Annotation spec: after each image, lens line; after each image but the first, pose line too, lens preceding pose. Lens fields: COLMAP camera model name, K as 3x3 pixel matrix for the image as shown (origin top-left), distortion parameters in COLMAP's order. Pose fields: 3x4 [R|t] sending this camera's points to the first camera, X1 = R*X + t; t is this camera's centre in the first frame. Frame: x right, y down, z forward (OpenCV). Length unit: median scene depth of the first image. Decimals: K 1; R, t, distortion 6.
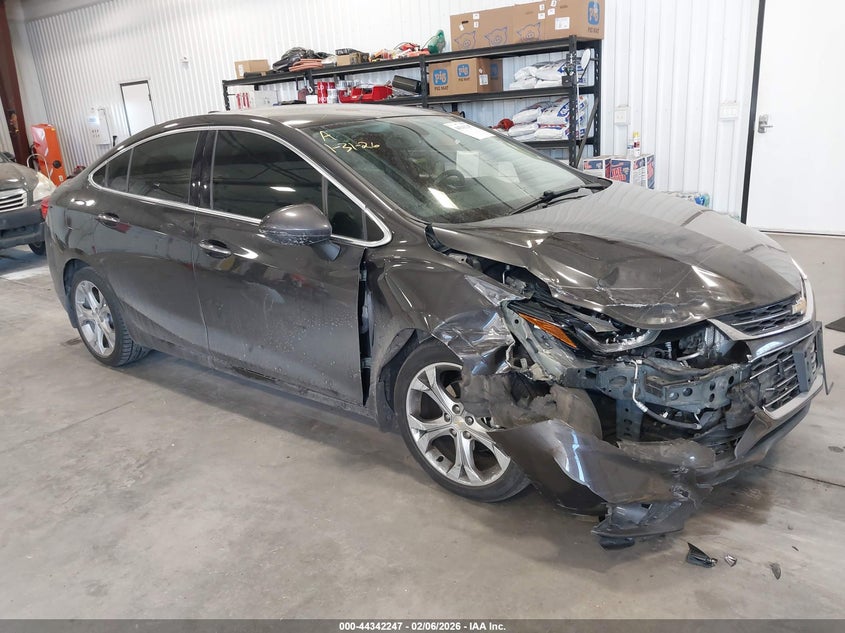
lens RADIAL K [[659.3, 0, 422.5], [0, 659.3, 316.5], [0, 0, 1]] dist [0.001677, -0.007697]
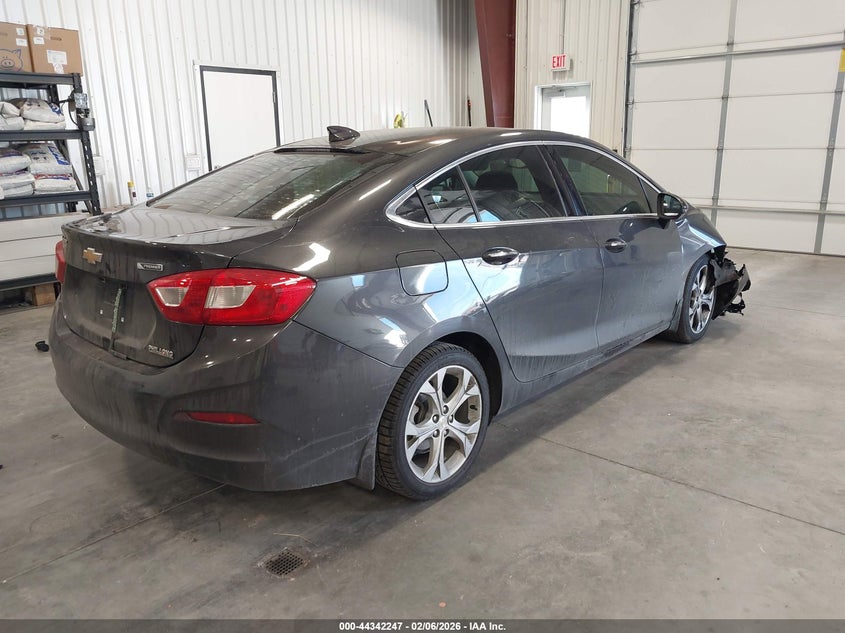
lens RADIAL K [[683.0, 0, 434.7], [0, 683.0, 294.0], [0, 0, 1]] dist [0.004589, 0.005803]
pose [[0.060718, -0.168009, 0.983914, -0.855347], [0.316520, 0.938100, 0.140654, -0.161512], [-0.946641, 0.302888, 0.110138, 0.673221]]
